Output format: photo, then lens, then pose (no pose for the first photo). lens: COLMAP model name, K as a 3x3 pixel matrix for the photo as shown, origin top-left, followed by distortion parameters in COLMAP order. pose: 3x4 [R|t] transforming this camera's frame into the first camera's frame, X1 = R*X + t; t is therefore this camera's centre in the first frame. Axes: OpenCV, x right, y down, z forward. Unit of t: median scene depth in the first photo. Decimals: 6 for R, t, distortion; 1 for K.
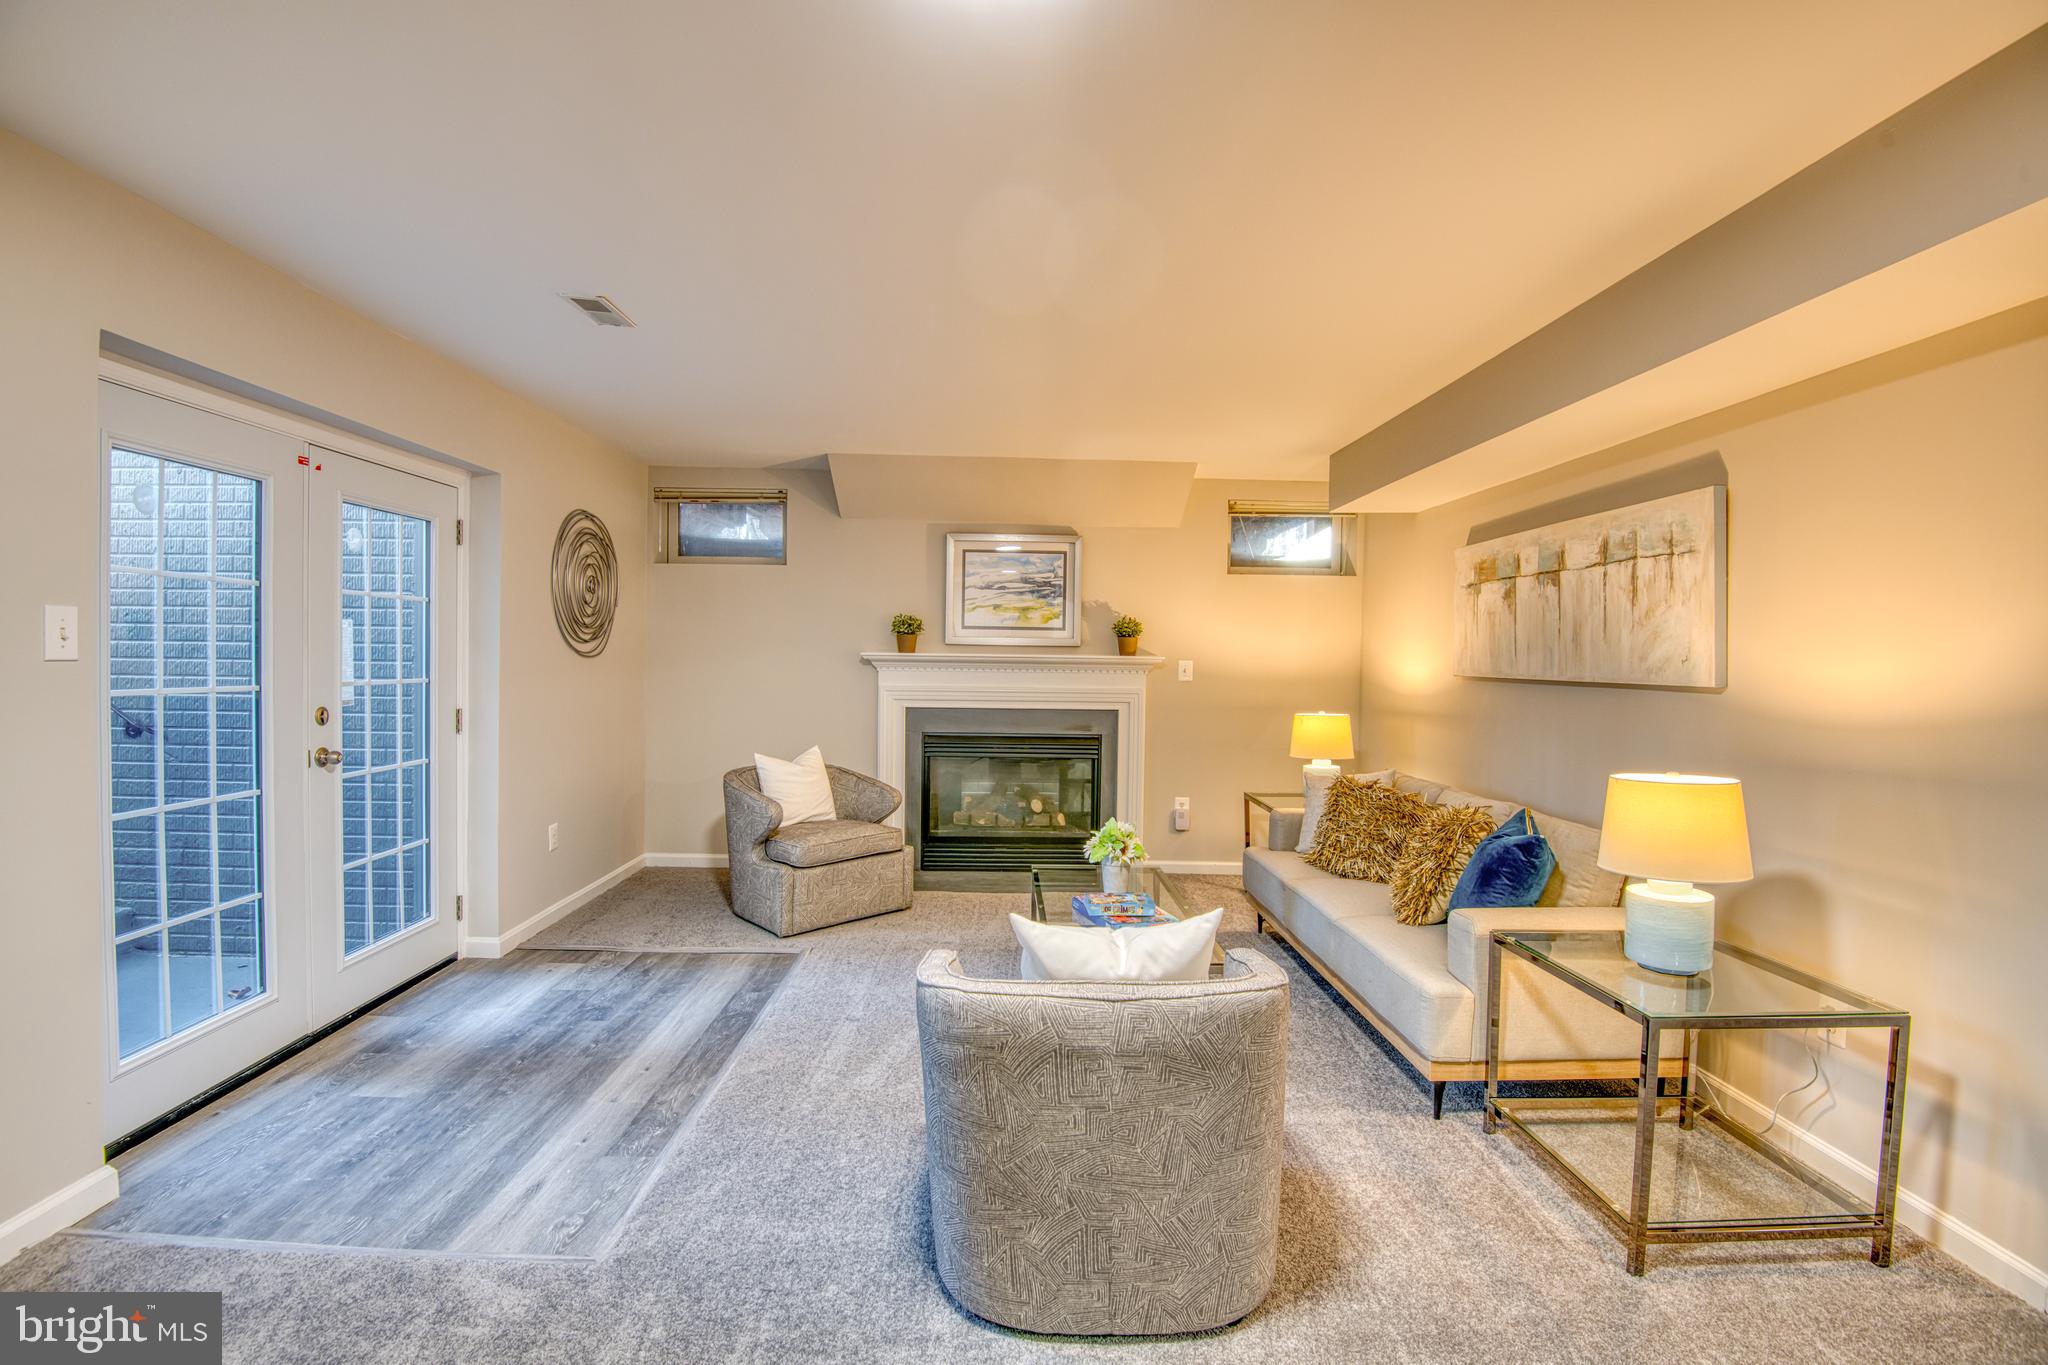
lens RADIAL K [[960.7, 0, 1025.3], [0, 960.7, 670.8], [0, 0, 1]] dist [-0.023484, -0.011460]
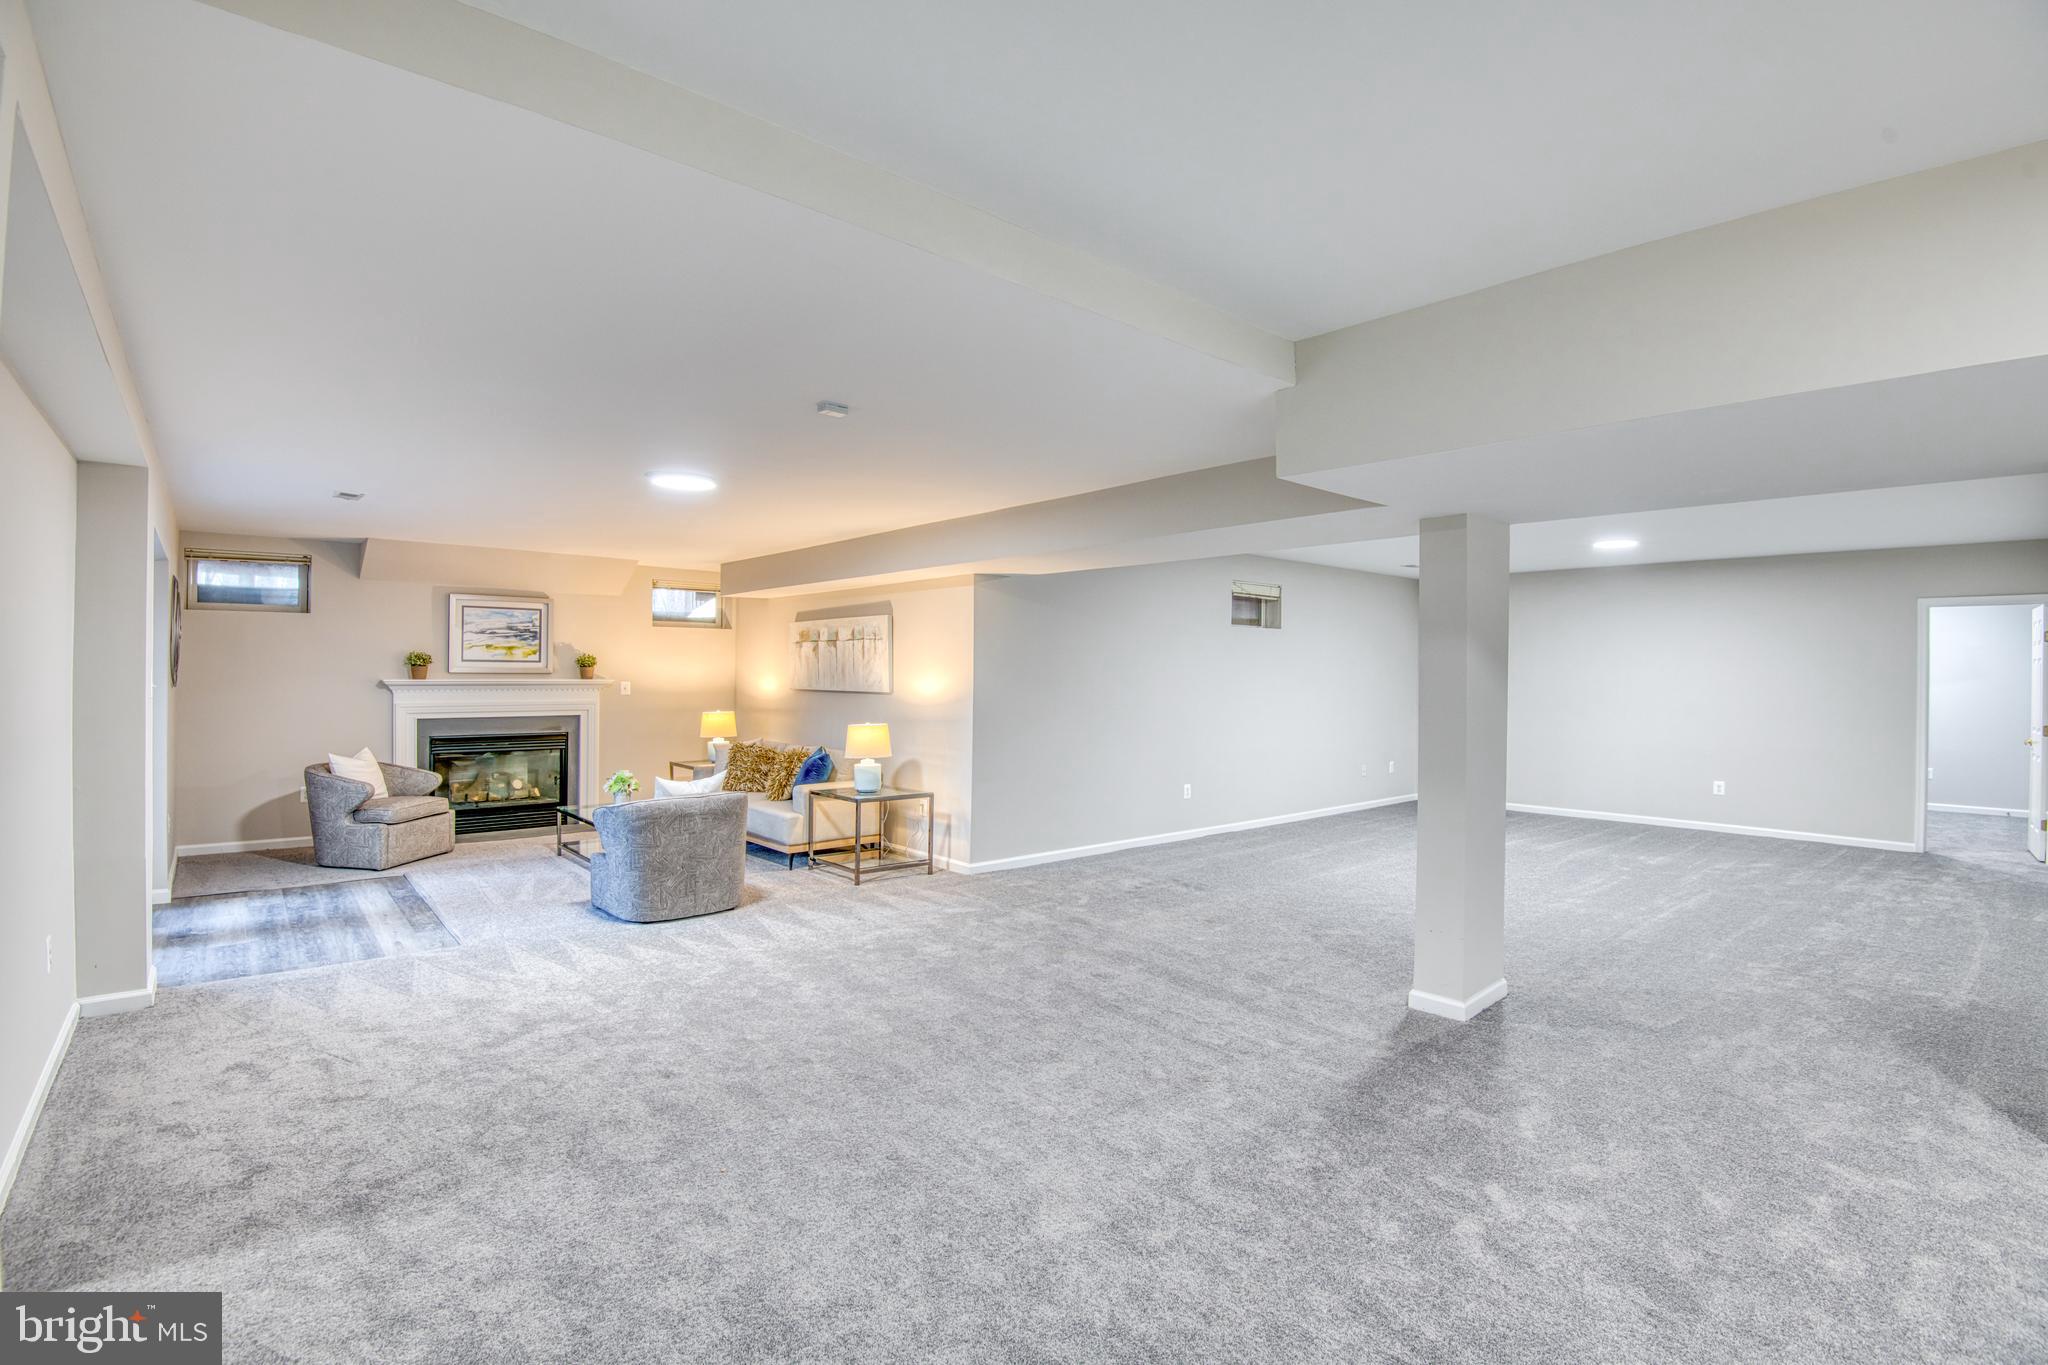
lens RADIAL K [[960.7, 0, 1029.3], [0, 960.7, 673.2], [0, 0, 1]] dist [-0.023484, -0.011460]
pose [[0.777799, -0.010624, 0.628424, -0.439008], [0.014812, 0.999889, -0.001428, -0.018340], [-0.628339, 0.010418, 0.777870, -0.907626]]
